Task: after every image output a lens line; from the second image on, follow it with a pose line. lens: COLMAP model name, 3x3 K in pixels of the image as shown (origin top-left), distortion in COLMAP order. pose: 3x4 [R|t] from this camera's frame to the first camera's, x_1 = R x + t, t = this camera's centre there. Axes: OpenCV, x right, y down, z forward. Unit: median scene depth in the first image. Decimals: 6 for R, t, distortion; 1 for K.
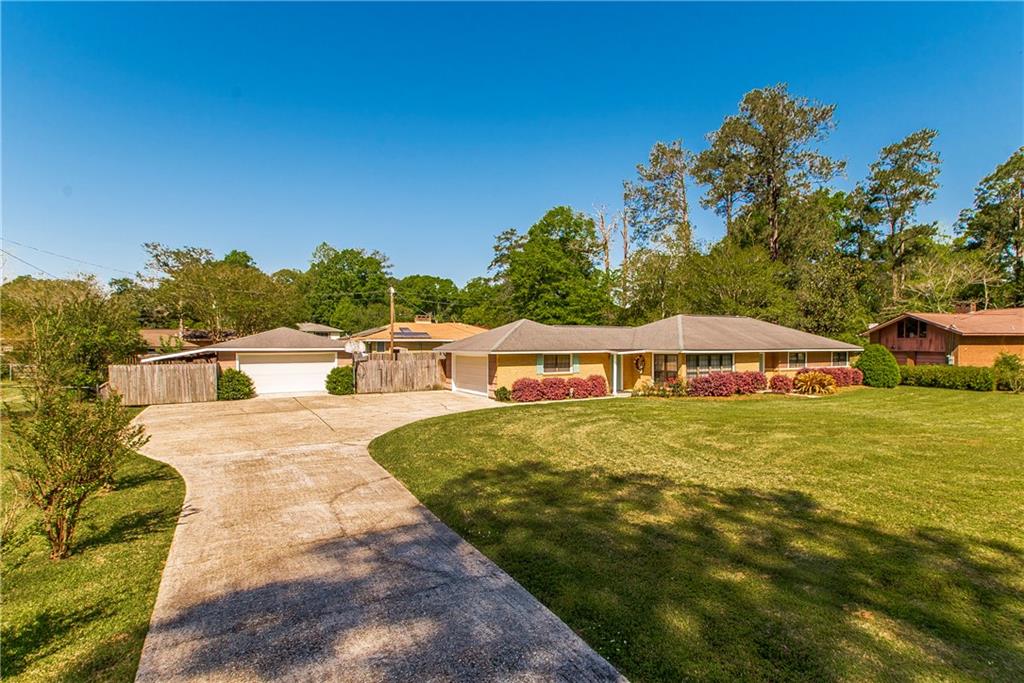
lens RADIAL K [[483.7, 0, 507.7], [0, 483.7, 336.4], [0, 0, 1]] dist [0.031462, -0.011125]
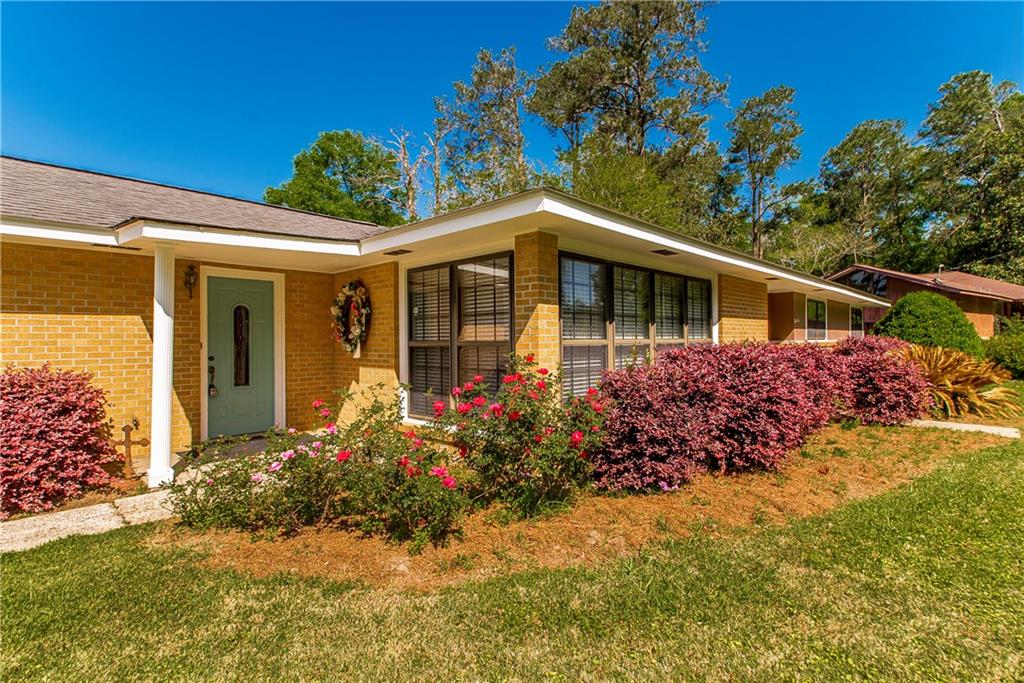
lens RADIAL K [[493.1, 0, 512.0], [0, 493.1, 341.5], [0, 0, 1]] dist [0.001063, 0.000143]
pose [[0.940052, 0.012478, 0.340802, 0.278243], [-0.014321, 0.999893, 0.002892, 0.069349], [-0.340730, -0.007599, 0.940131, 0.804025]]
